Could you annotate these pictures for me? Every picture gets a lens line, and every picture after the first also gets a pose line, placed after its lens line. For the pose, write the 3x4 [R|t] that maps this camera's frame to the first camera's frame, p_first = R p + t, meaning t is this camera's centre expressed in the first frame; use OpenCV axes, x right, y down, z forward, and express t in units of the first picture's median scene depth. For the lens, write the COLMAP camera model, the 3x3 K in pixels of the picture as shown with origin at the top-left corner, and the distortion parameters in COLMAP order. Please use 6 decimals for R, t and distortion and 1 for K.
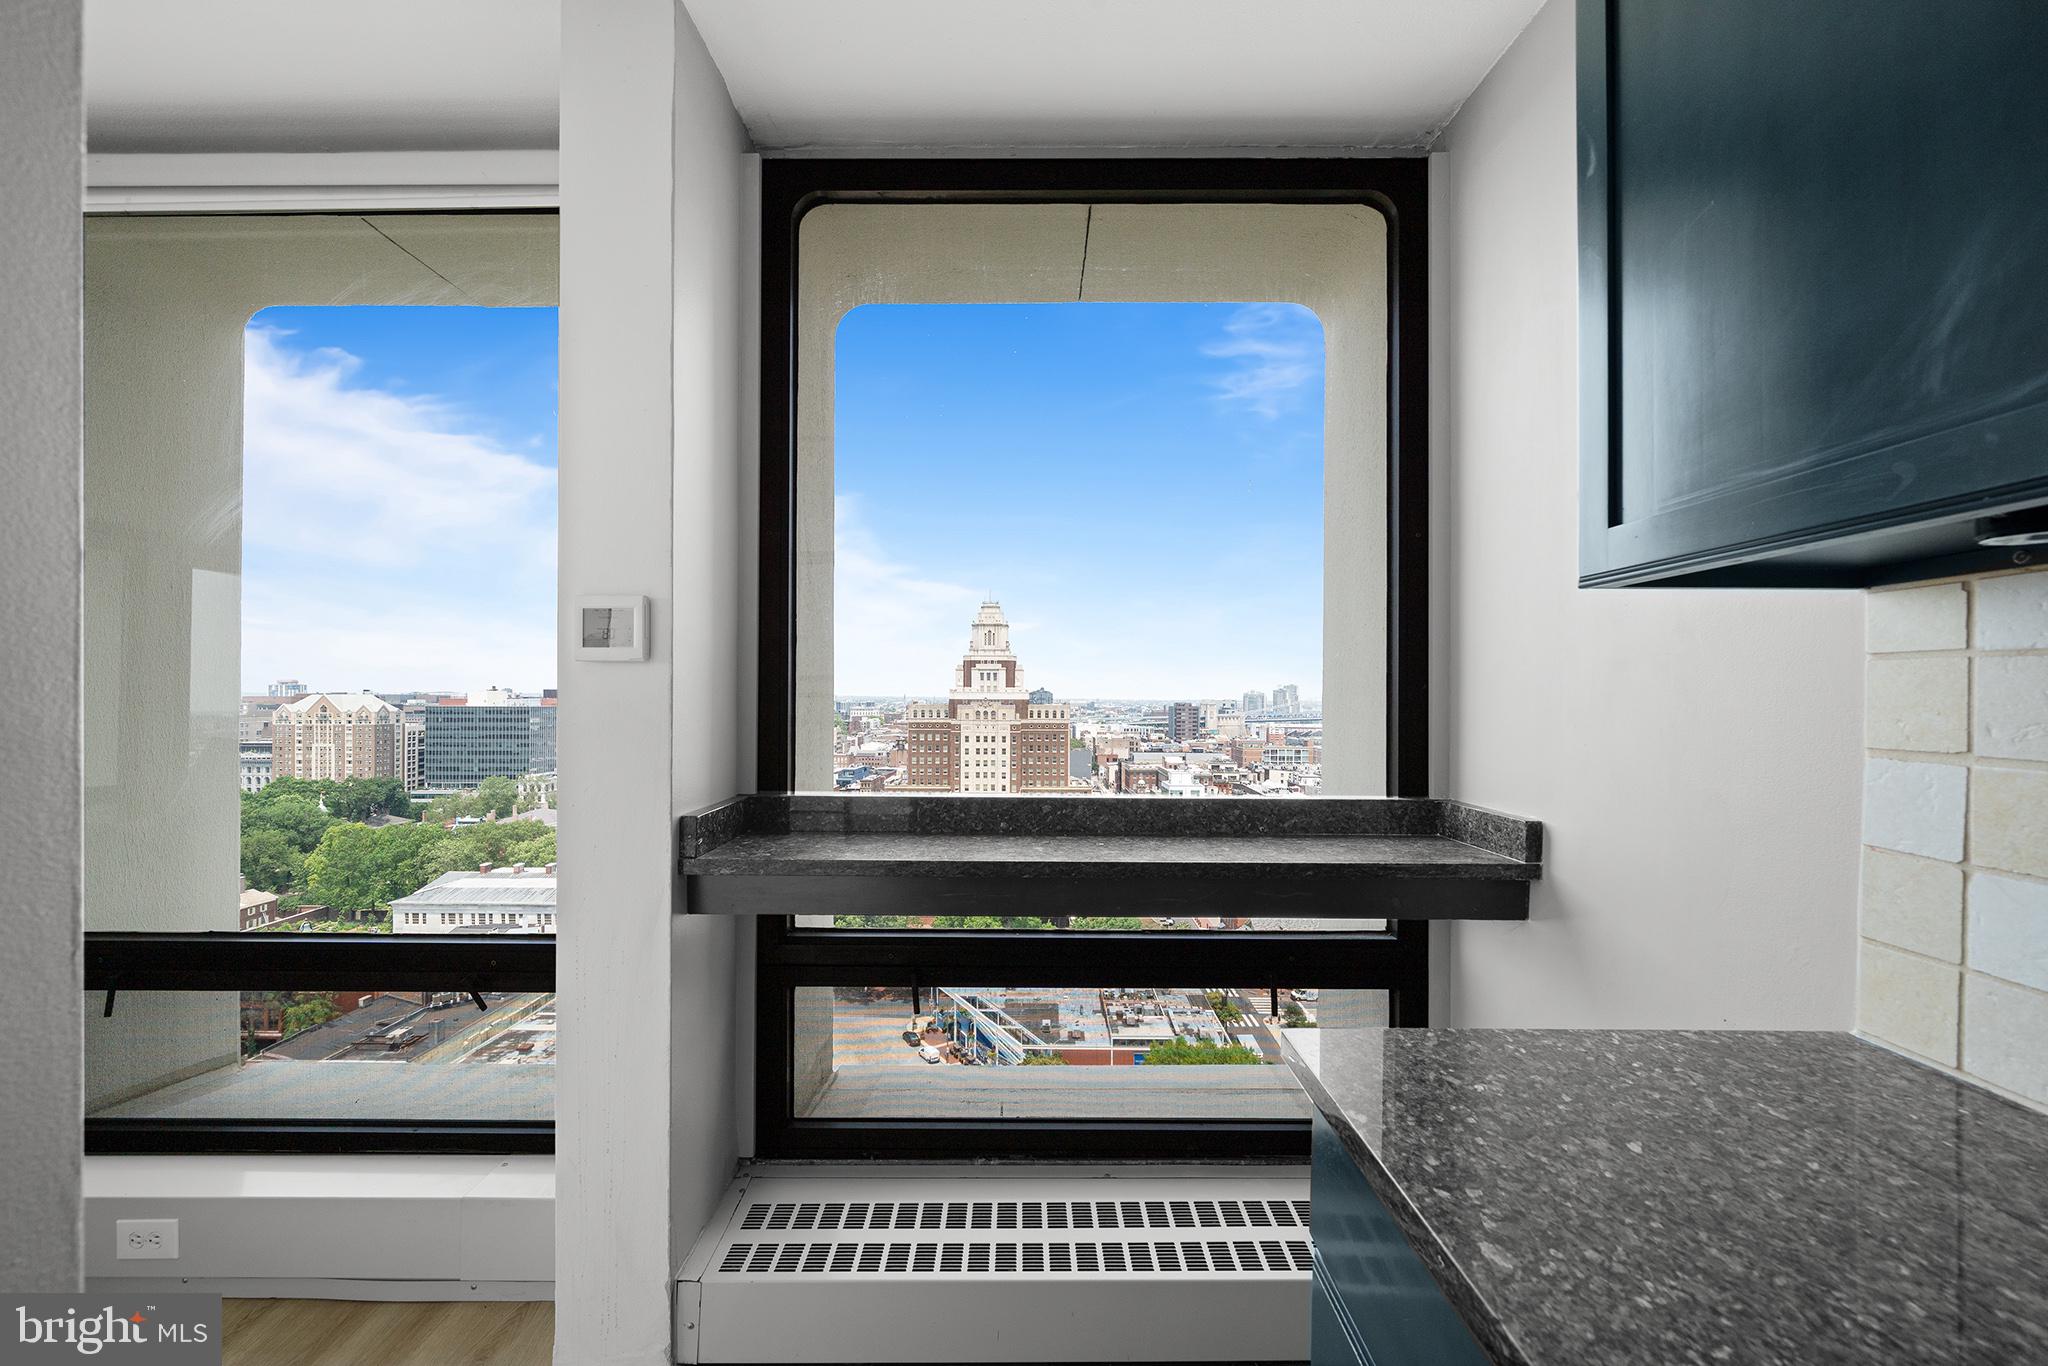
lens RADIAL K [[781.4, 0, 1017.3], [0, 781.4, 692.1], [0, 0, 1]] dist [0.001129, 0.000680]
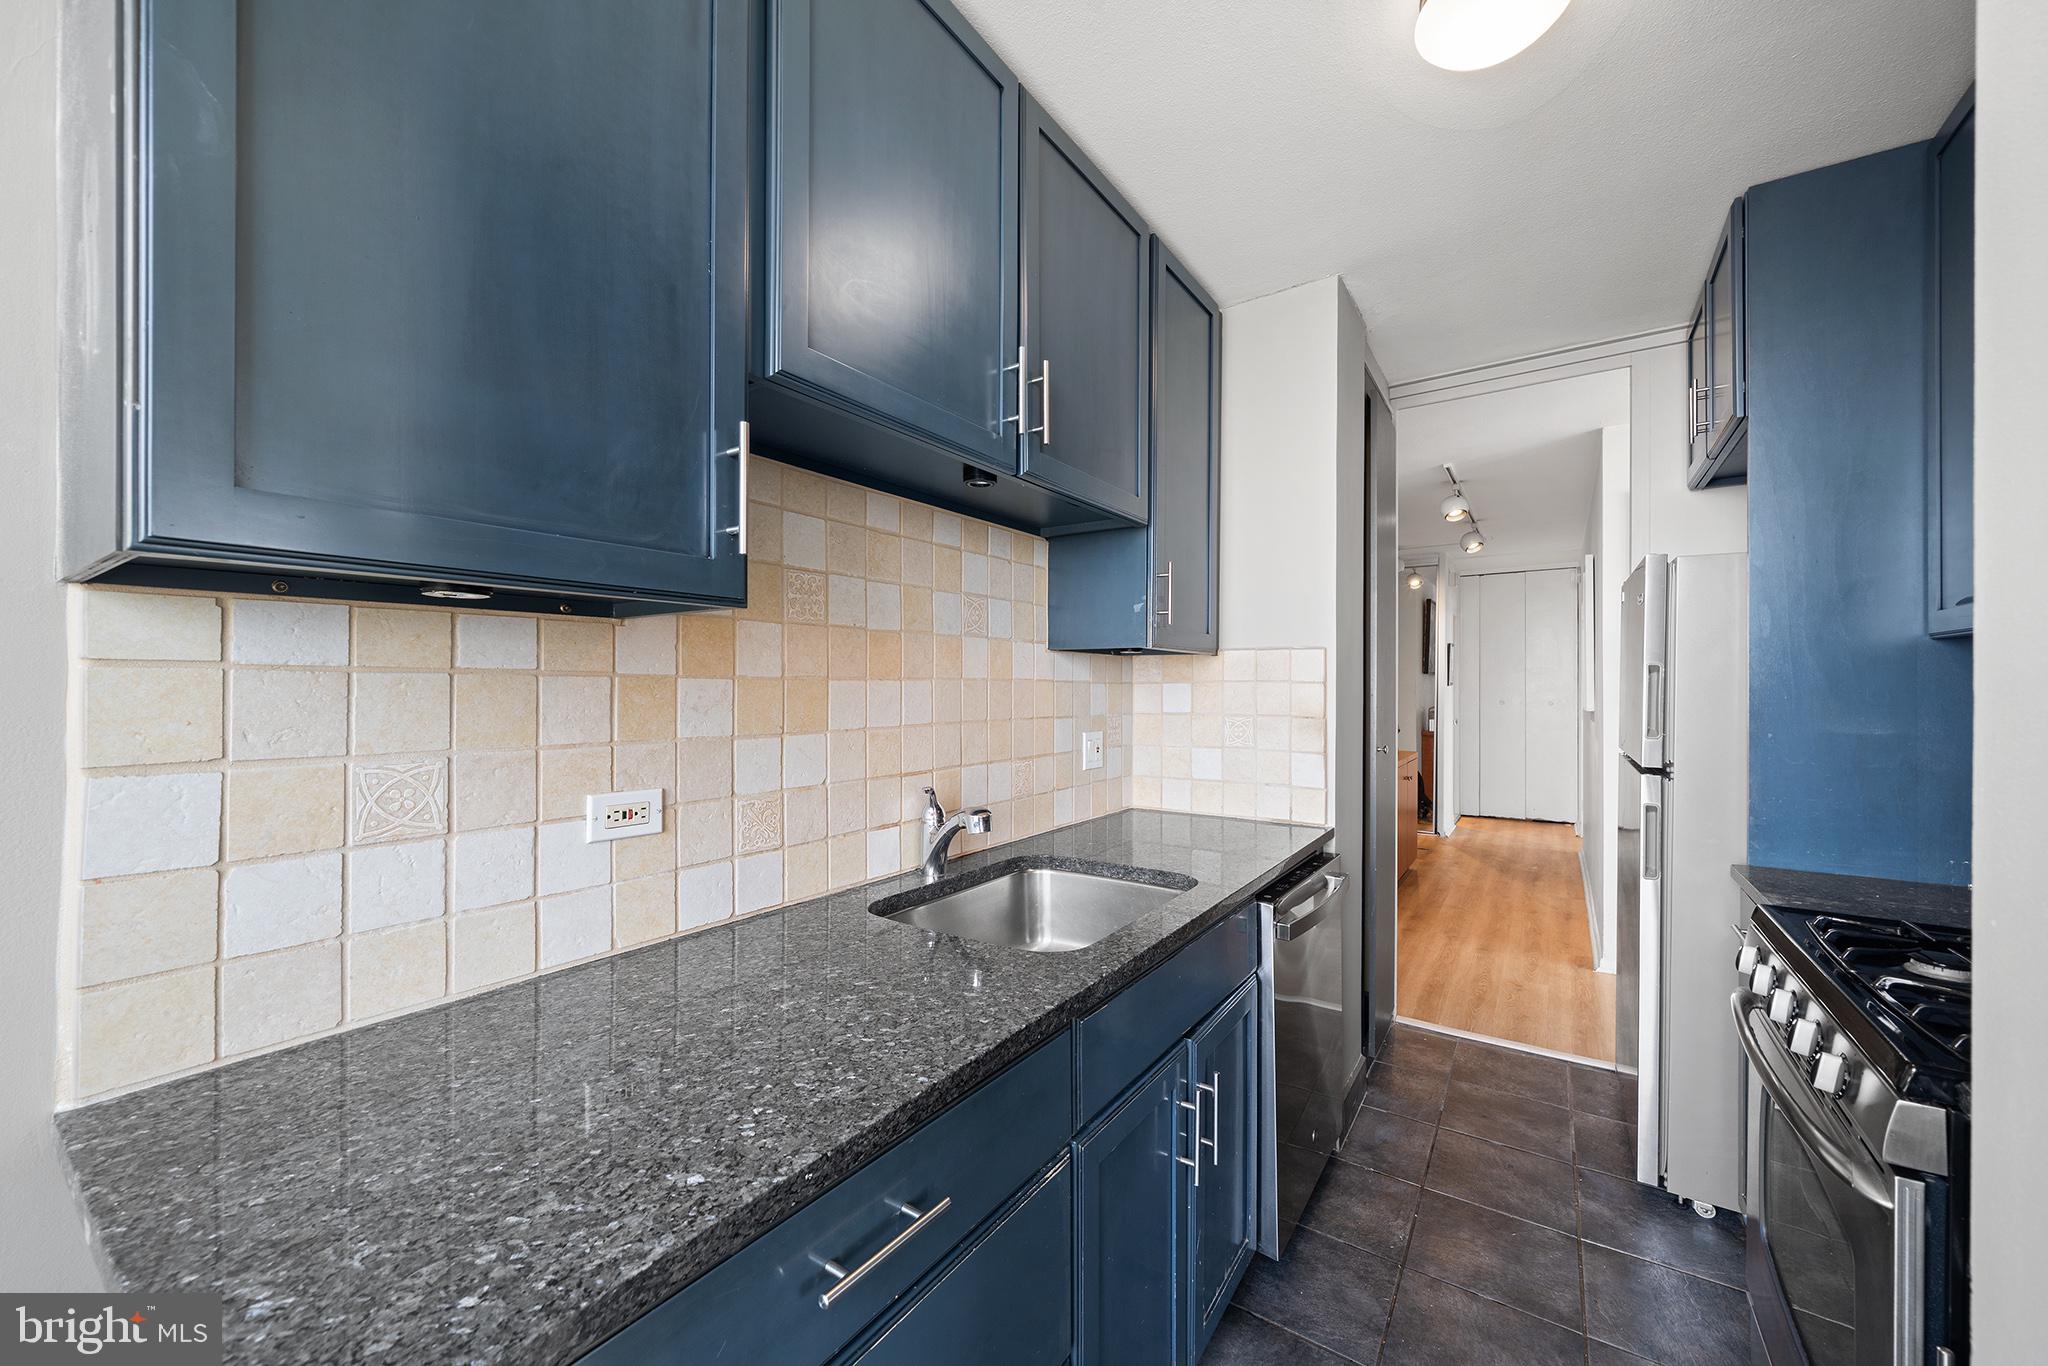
lens RADIAL K [[781.4, 0, 1034.7], [0, 781.4, 685.2], [0, 0, 1]] dist [0.001129, 0.000680]
pose [[-0.829252, -0.006782, 0.558834, -0.302858], [-0.008009, 0.999968, 0.000252, -0.032465], [-0.558818, -0.004267, -0.829280, 1.272822]]
